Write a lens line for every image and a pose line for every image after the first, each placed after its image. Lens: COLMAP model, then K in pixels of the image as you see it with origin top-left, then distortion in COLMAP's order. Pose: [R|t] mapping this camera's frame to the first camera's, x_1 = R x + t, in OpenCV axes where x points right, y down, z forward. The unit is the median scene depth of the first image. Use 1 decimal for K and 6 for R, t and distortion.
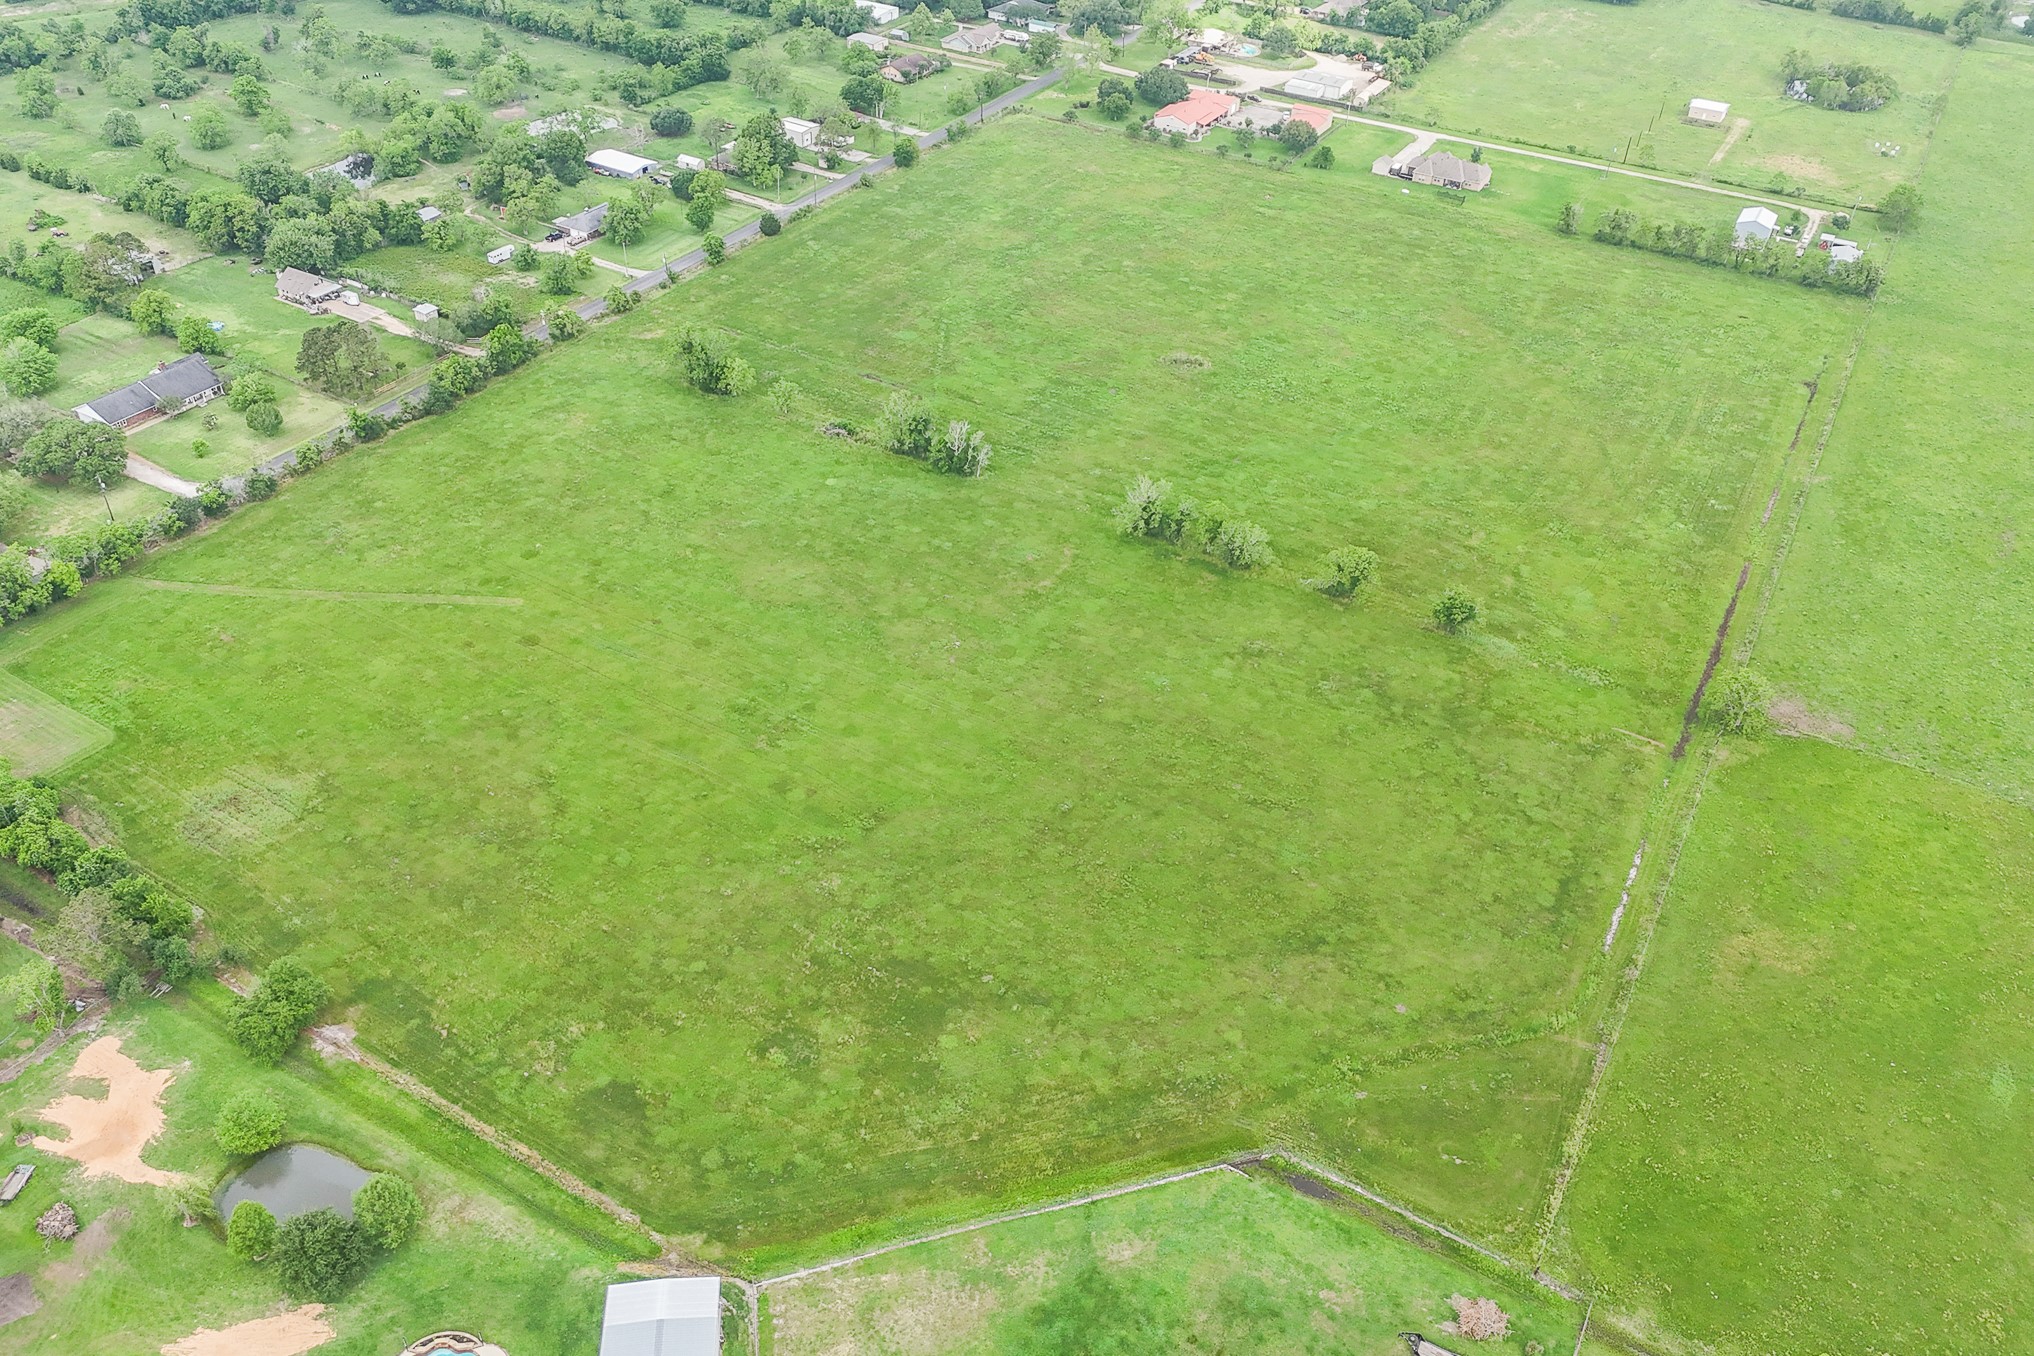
lens RADIAL K [[1557.9, 0, 1014.3], [0, 1557.9, 674.0], [0, 0, 1]] dist [0.077304, -0.071177]
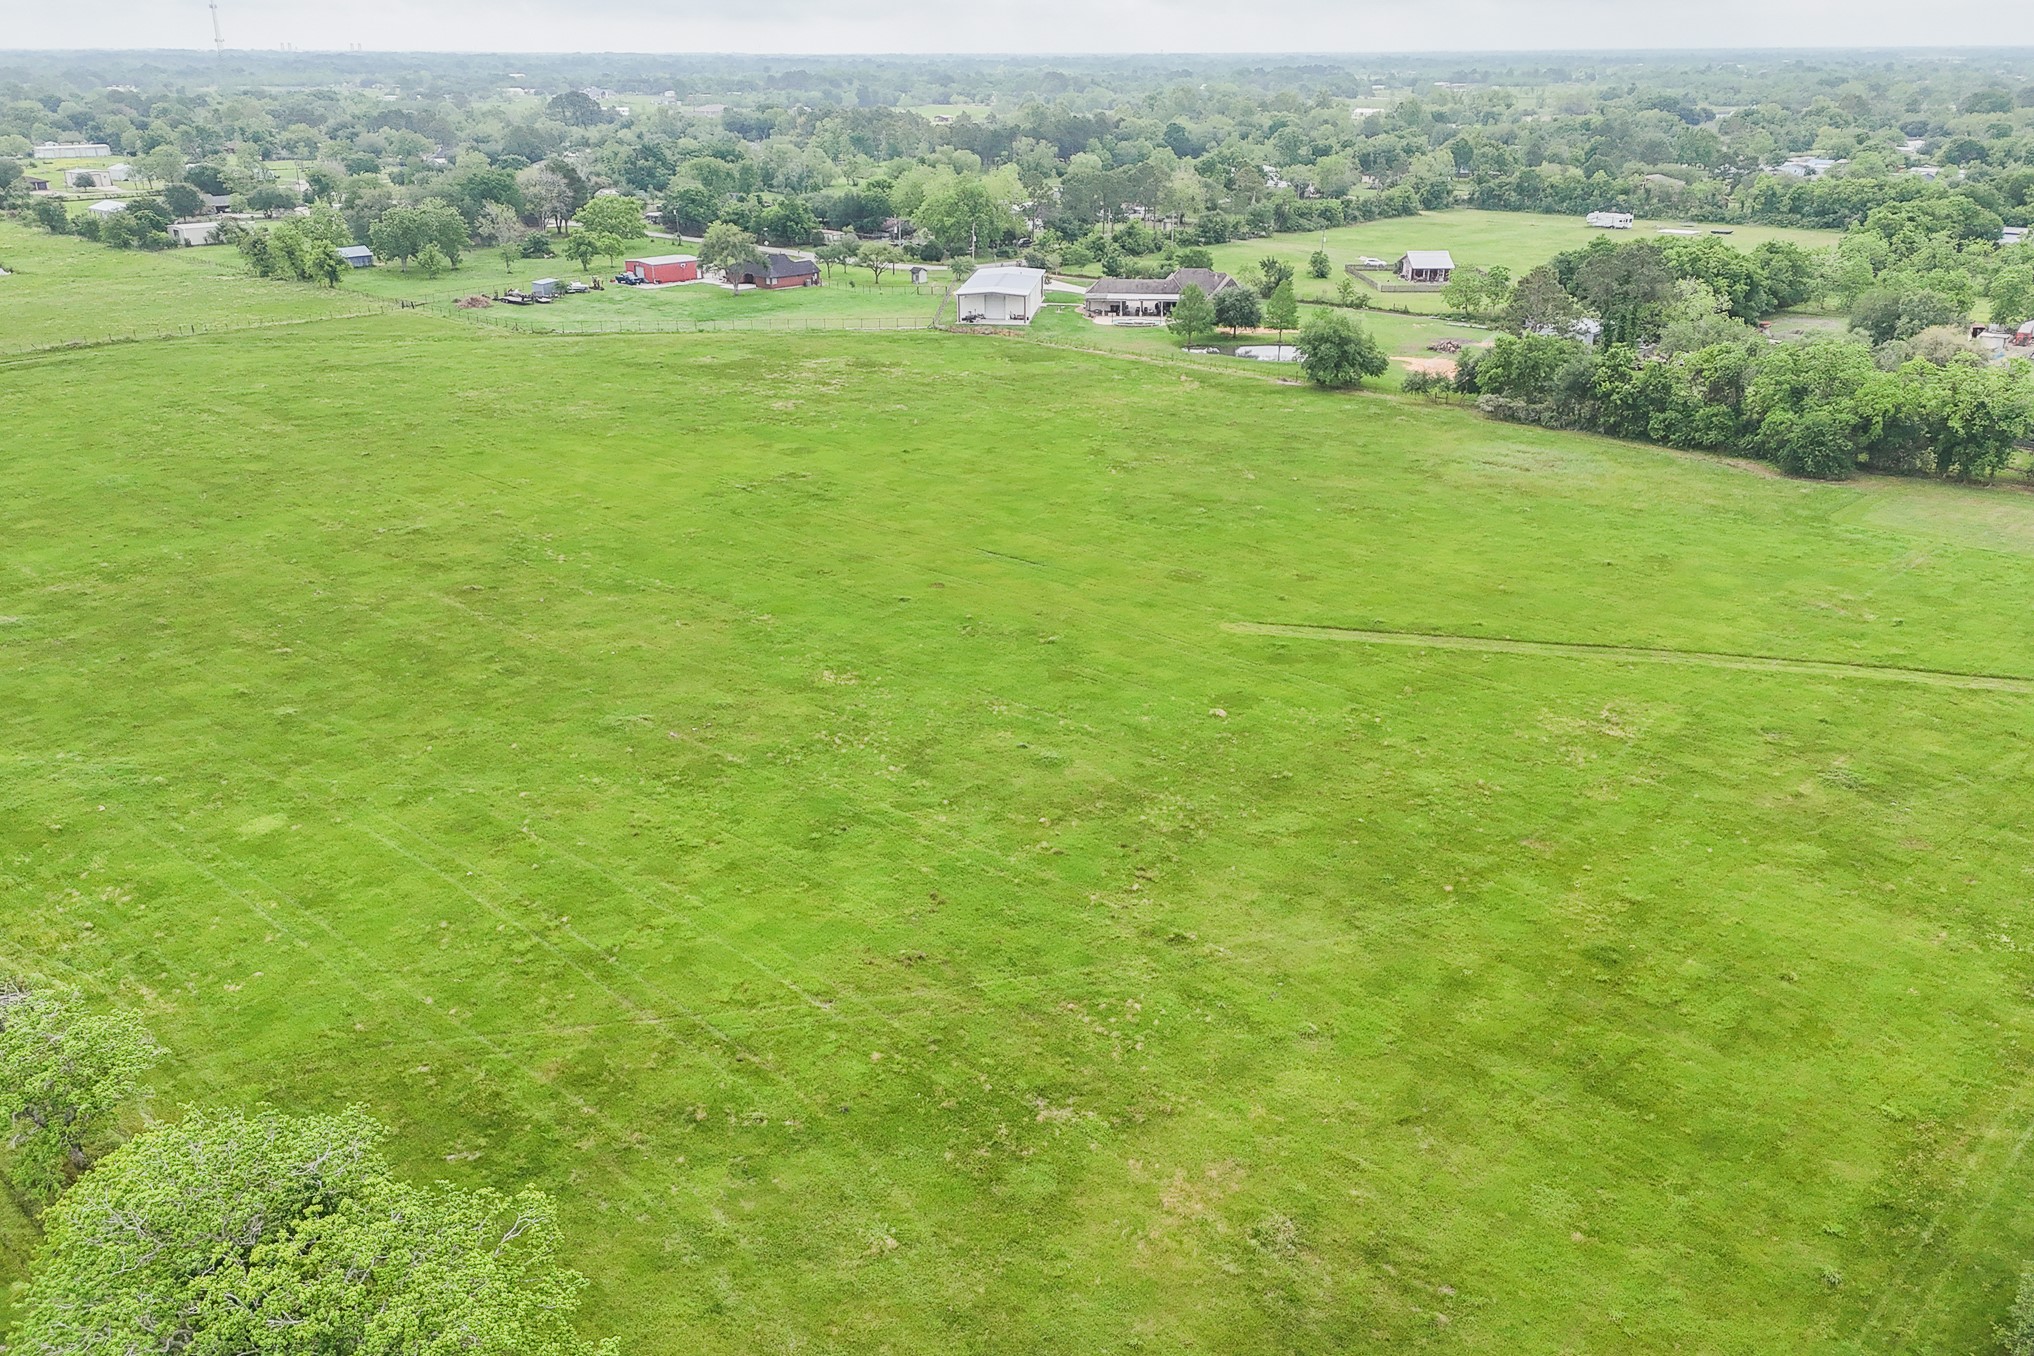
lens RADIAL K [[1557.9, 0, 1015.6], [0, 1557.9, 696.6], [0, 0, 1]] dist [0.077304, -0.071177]
pose [[-0.976596, -0.116121, 0.181045, -0.365767], [0.099168, 0.503834, 0.858089, -0.449567], [-0.190858, 0.855960, -0.480526, 1.338923]]
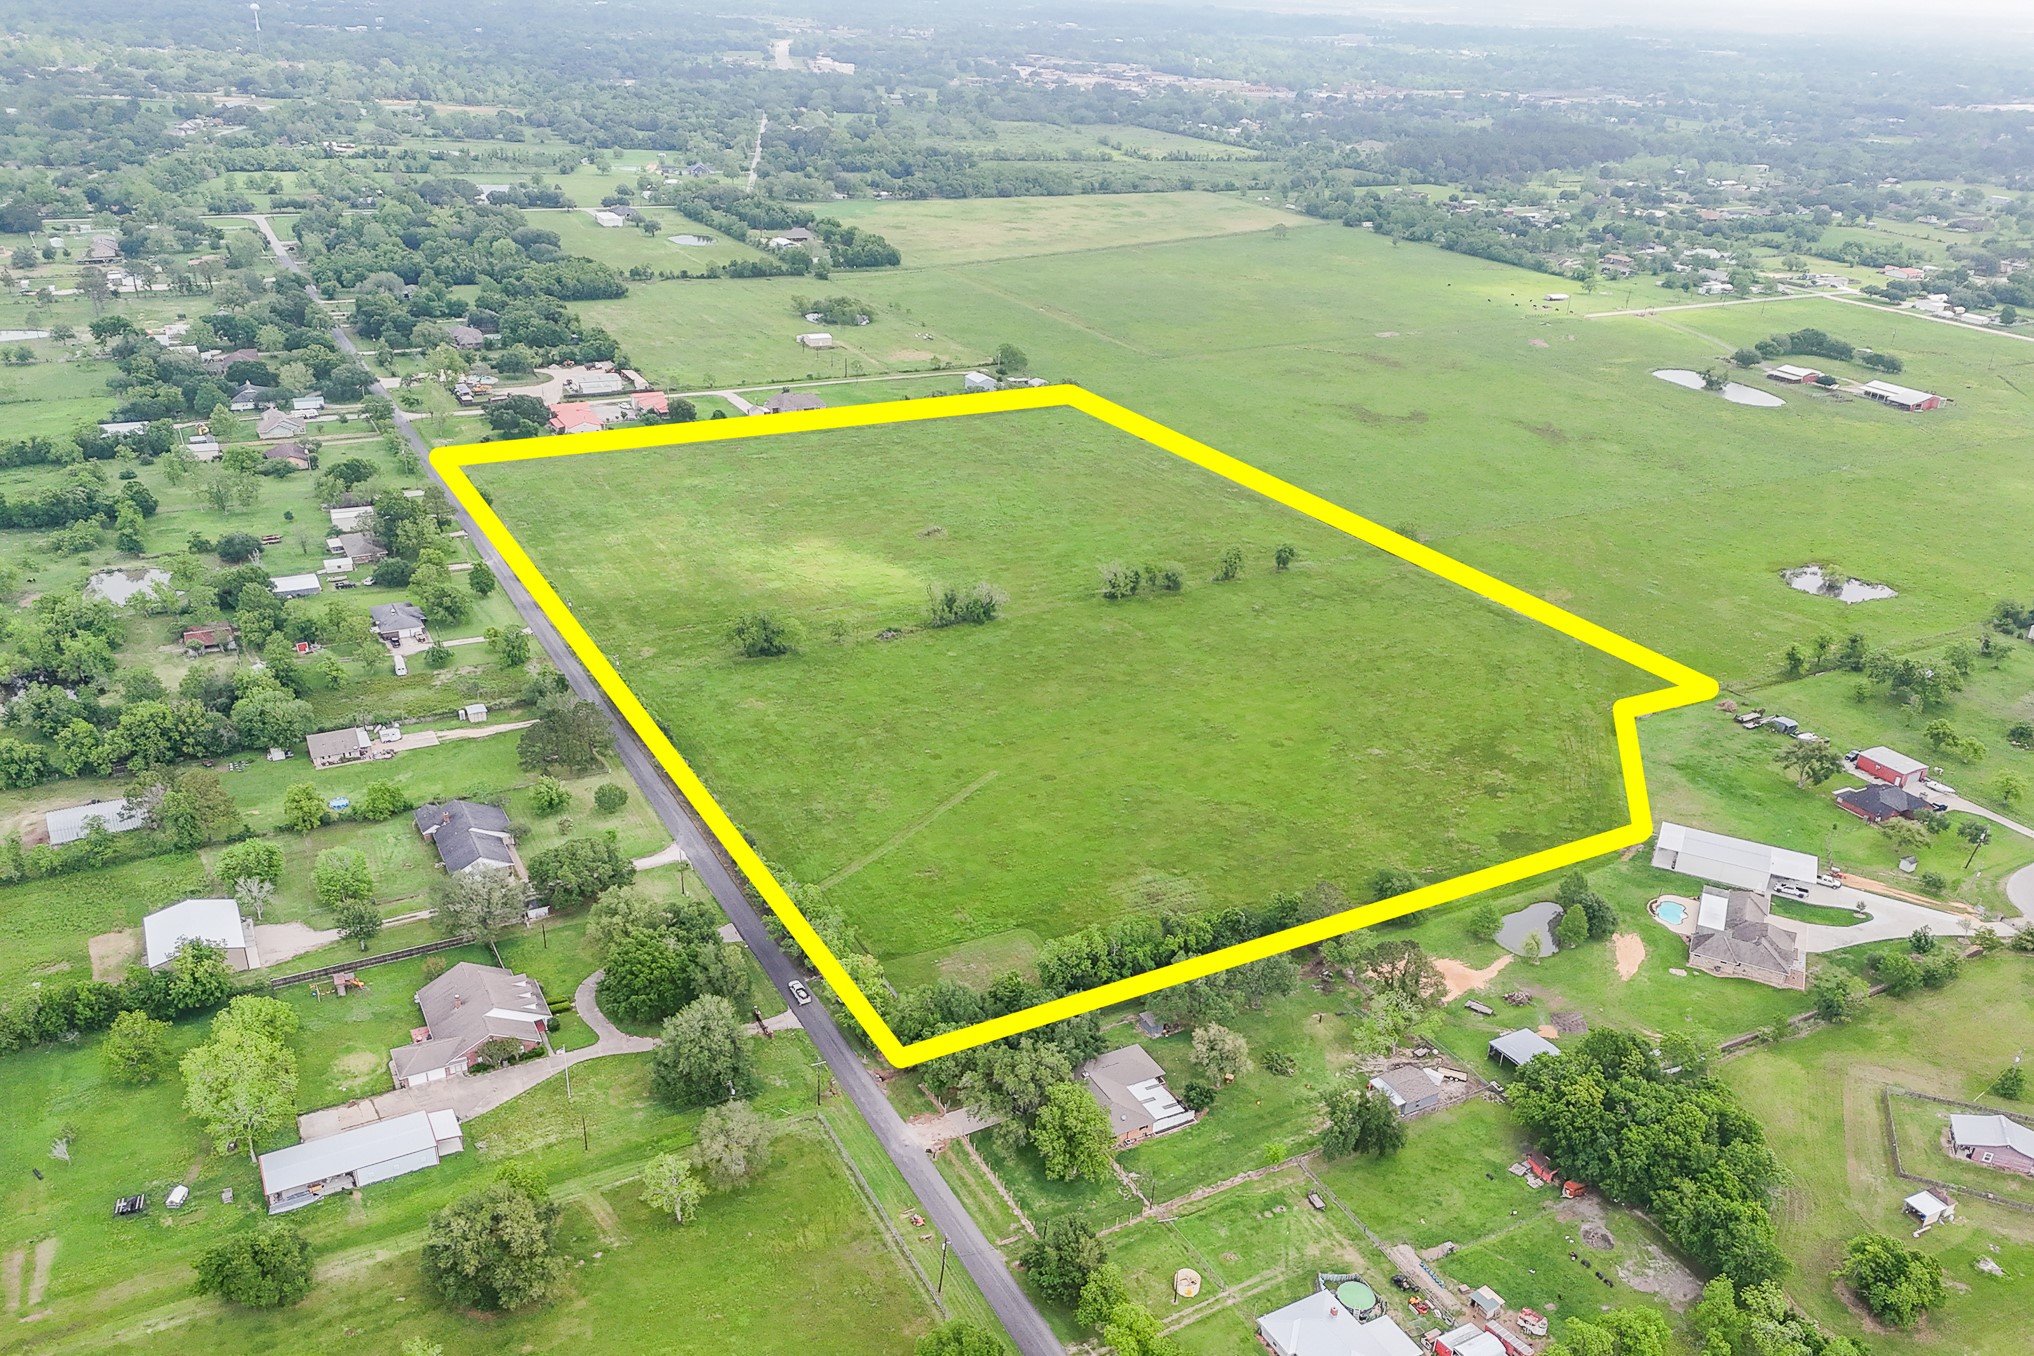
lens RADIAL K [[1557.9, 0, 1011.9], [0, 1557.9, 783.0], [0, 0, 1]] dist [0.077304, -0.071177]
pose [[0.524786, -0.412350, 0.744693, -1.363371], [0.501420, 0.856699, 0.121017, -0.199942], [-0.687879, 0.309896, 0.656344, 0.170428]]
